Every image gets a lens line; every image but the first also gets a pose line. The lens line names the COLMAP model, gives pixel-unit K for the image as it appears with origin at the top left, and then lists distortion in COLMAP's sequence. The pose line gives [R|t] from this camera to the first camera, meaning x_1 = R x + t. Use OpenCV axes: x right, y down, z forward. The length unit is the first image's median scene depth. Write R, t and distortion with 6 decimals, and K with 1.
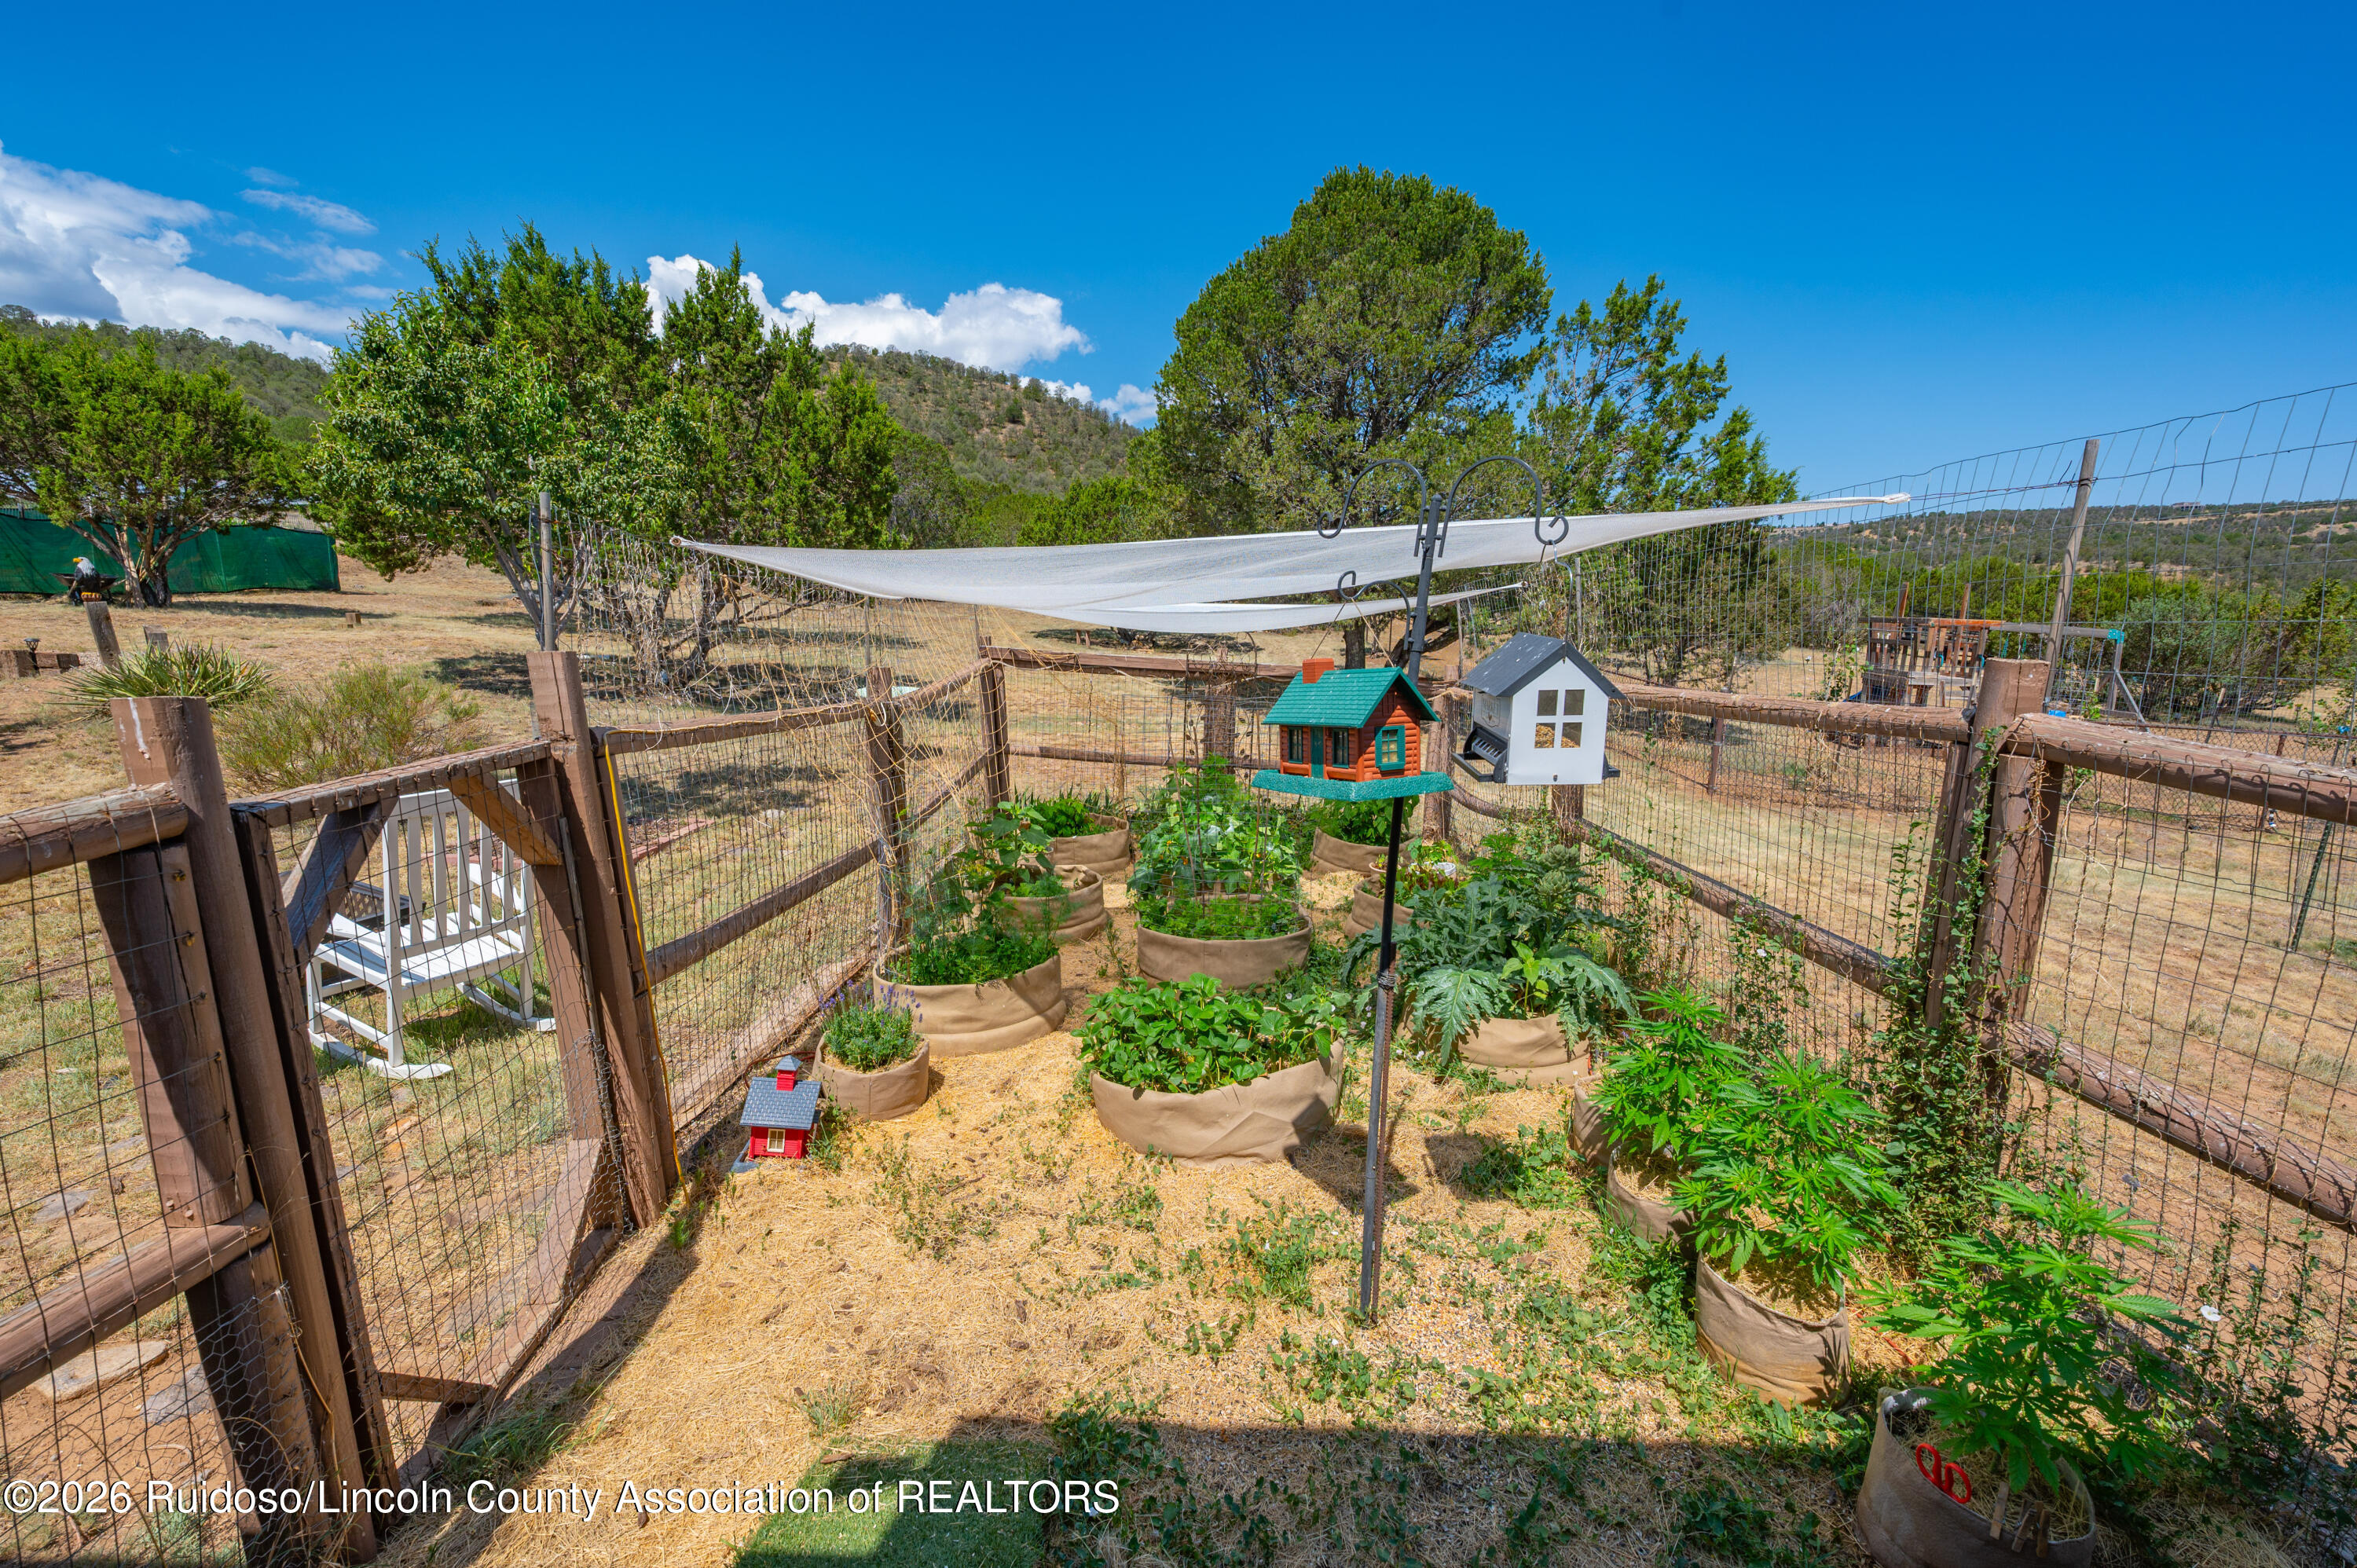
lens RADIAL K [[946.4, 0, 1167.4], [0, 946.4, 790.5], [0, 0, 1]] dist [-0.001557, 0.000415]
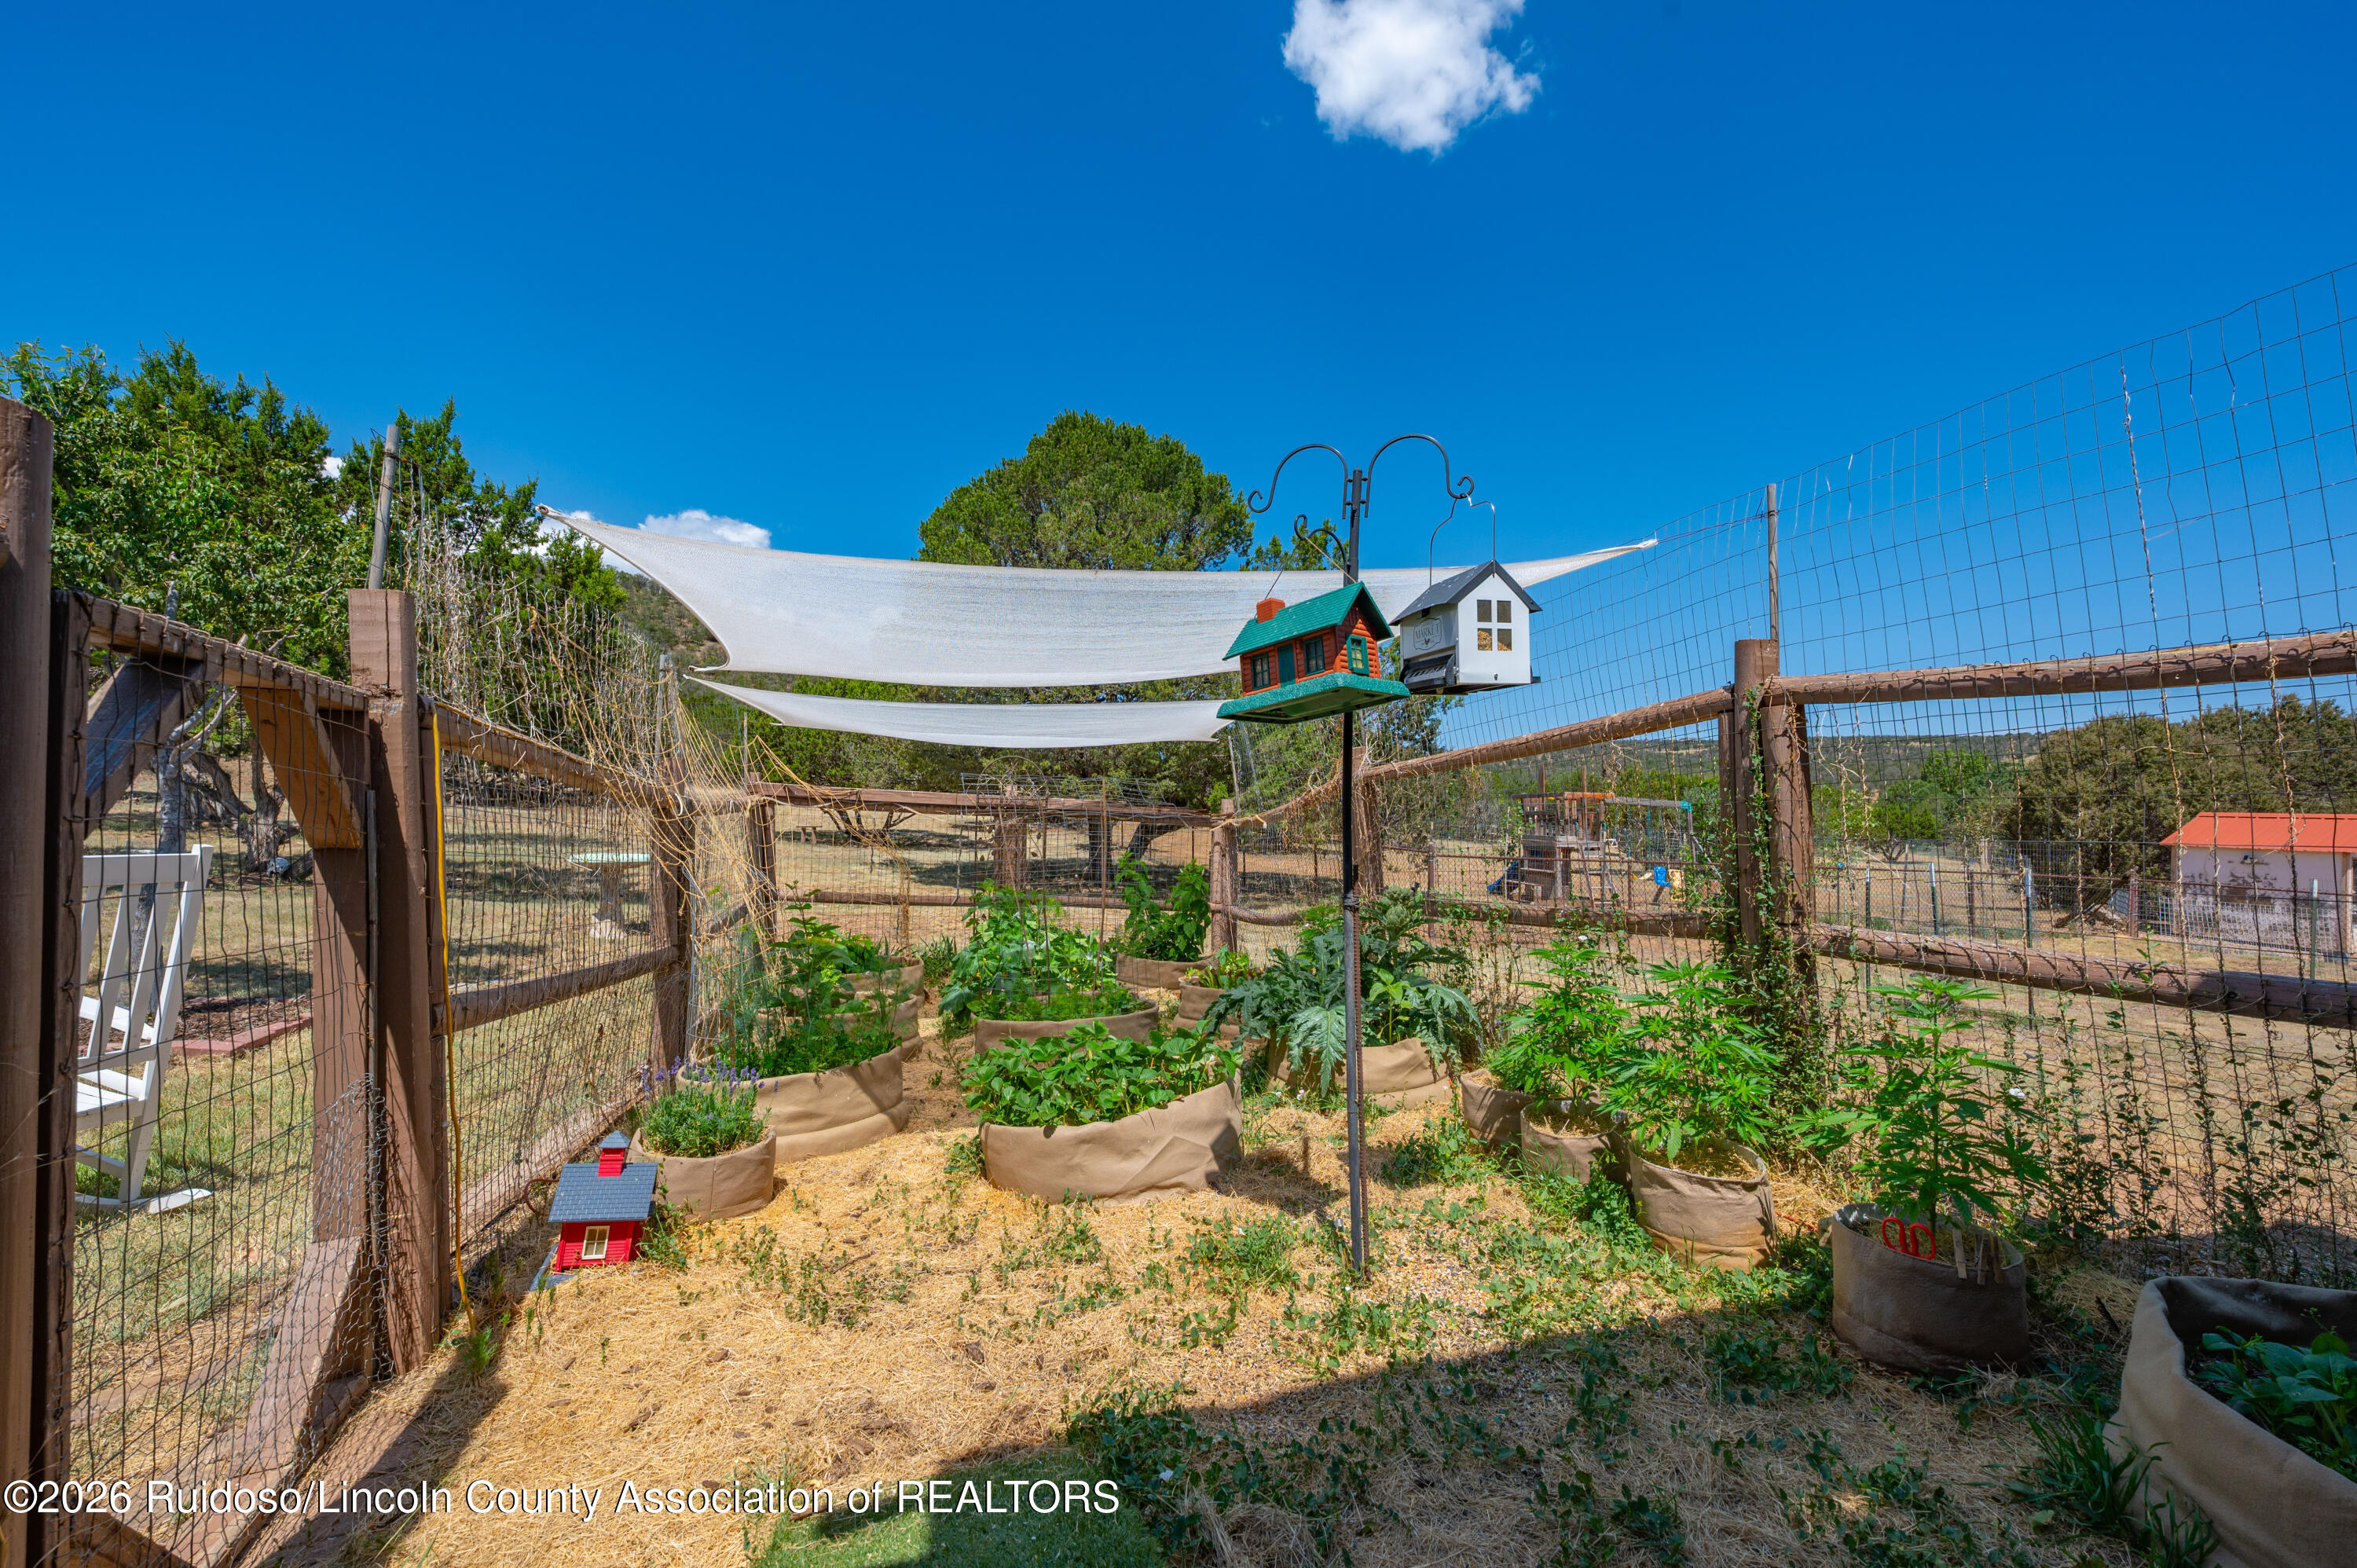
lens RADIAL K [[946.4, 0, 1171.8], [0, 946.4, 786.4], [0, 0, 1]] dist [-0.001557, 0.000415]
pose [[0.954476, -0.002228, 0.298279, -0.192443], [0.071807, 0.972281, -0.222518, 0.213021], [-0.289515, 0.233806, 0.928179, 0.046915]]
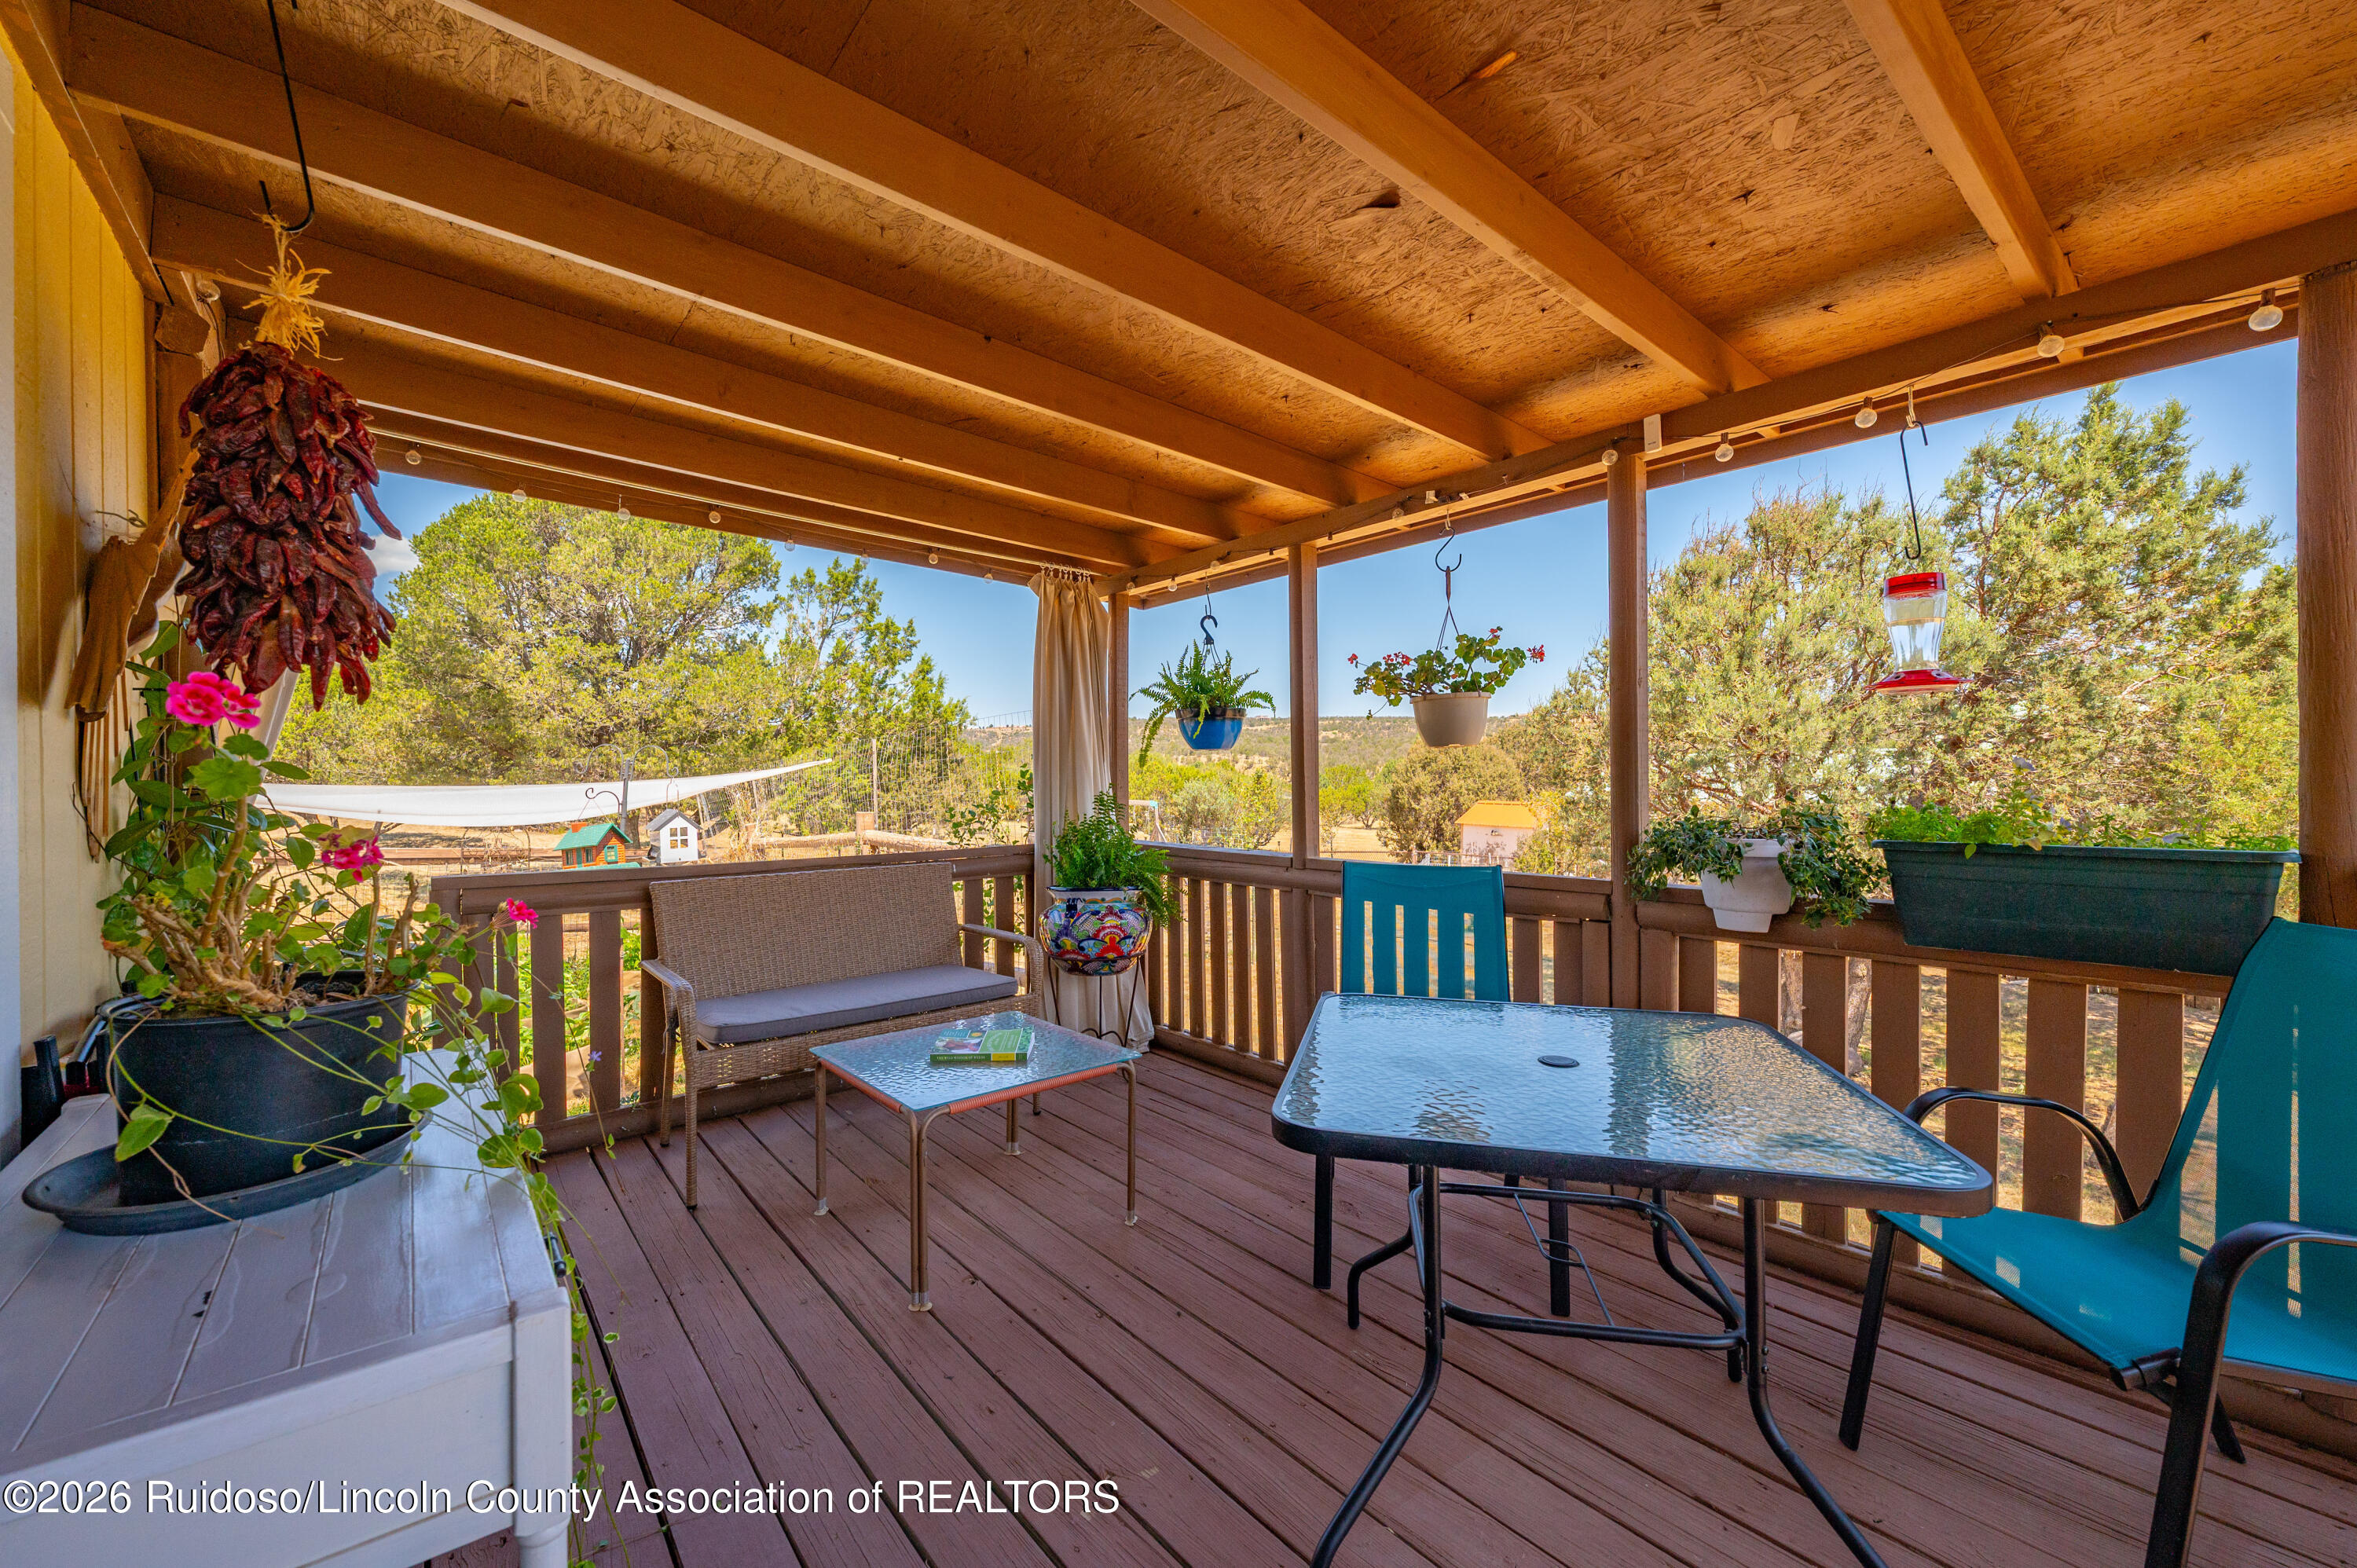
lens RADIAL K [[946.4, 0, 1185.5], [0, 946.4, 784.3], [0, 0, 1]] dist [-0.001557, 0.000415]
pose [[0.755082, -0.019317, 0.655346, -0.175247], [0.151508, 0.977652, -0.145749, 0.247497], [-0.637885, 0.209342, 0.741134, -1.264502]]
